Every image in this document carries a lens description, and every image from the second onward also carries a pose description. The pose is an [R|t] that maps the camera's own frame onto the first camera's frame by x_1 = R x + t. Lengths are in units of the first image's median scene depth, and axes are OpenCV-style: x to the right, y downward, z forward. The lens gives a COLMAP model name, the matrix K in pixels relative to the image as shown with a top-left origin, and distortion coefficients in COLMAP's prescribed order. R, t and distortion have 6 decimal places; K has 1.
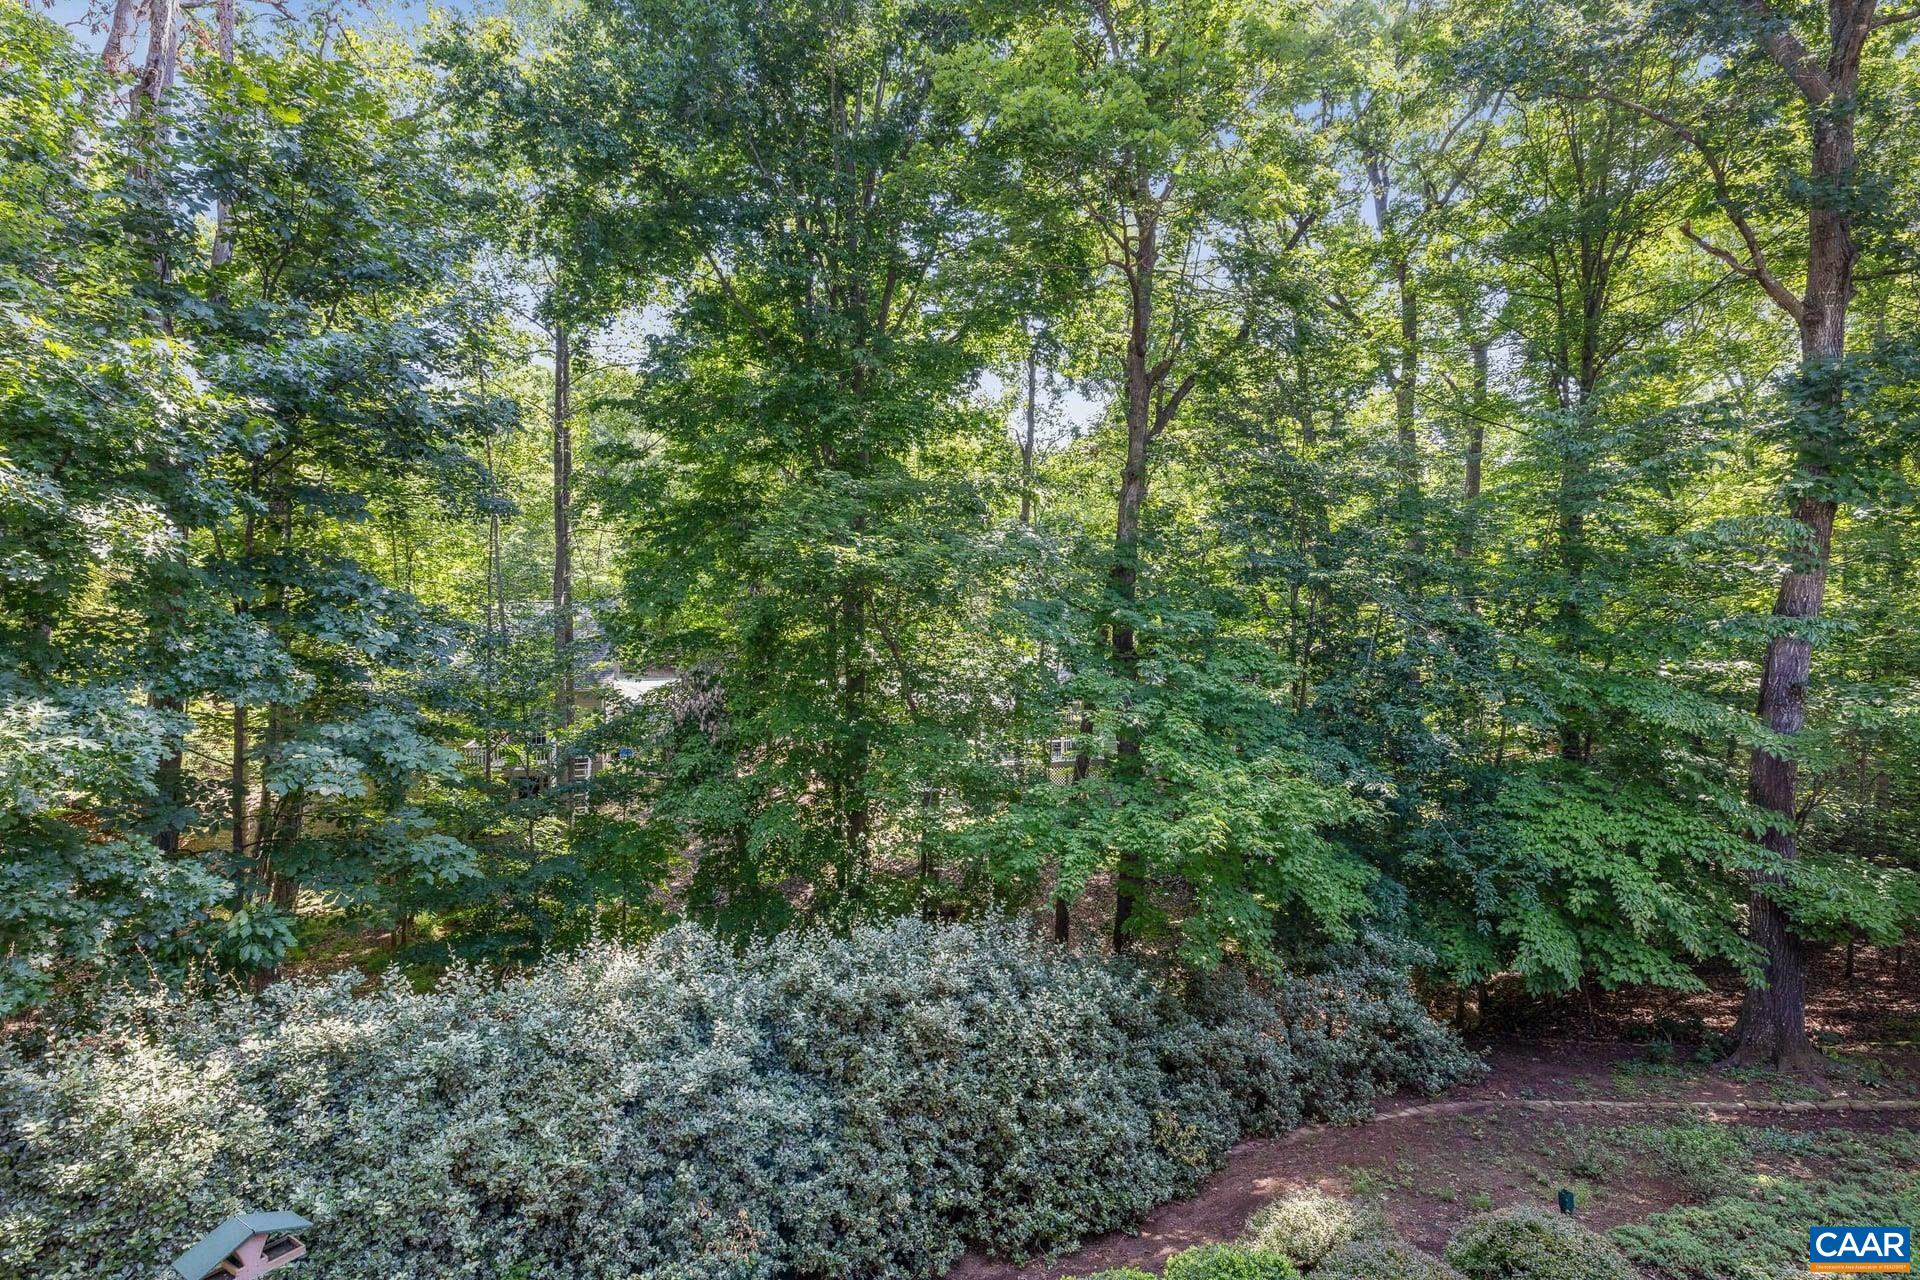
lens RADIAL K [[903.2, 0, 960.0], [0, 903.2, 640.0], [0, 0, 1]] dist [0.004824, 0.000464]
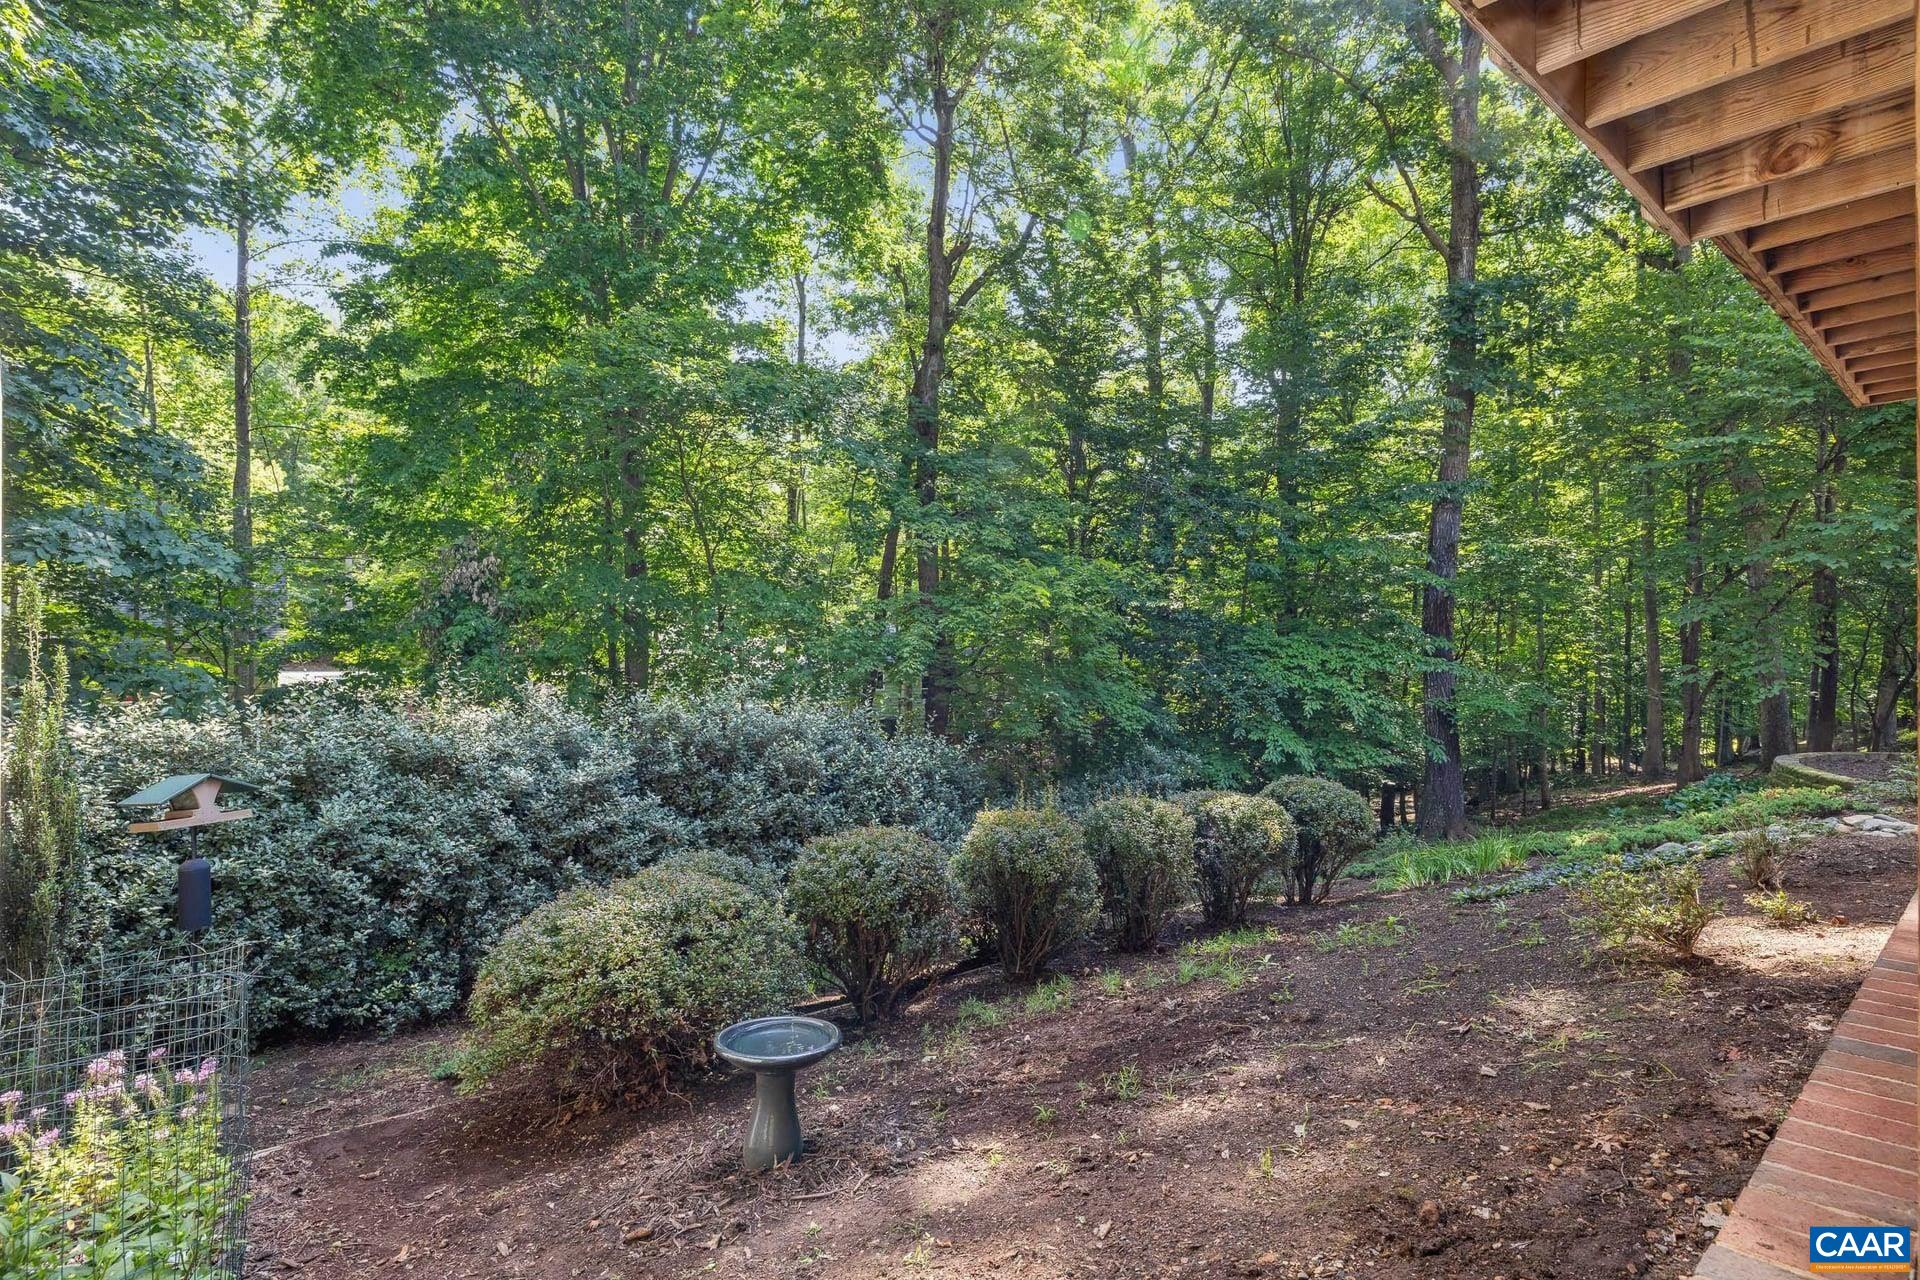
lens RADIAL K [[975.6, 0, 960.0], [0, 975.6, 640.0], [0, 0, 1]] dist [-0.001378, 0.000424]
pose [[0.961062, -0.005345, 0.276280, -0.105199], [0.012253, 0.999654, -0.023284, 0.204816], [-0.276060, 0.025763, 0.960795, -0.104716]]
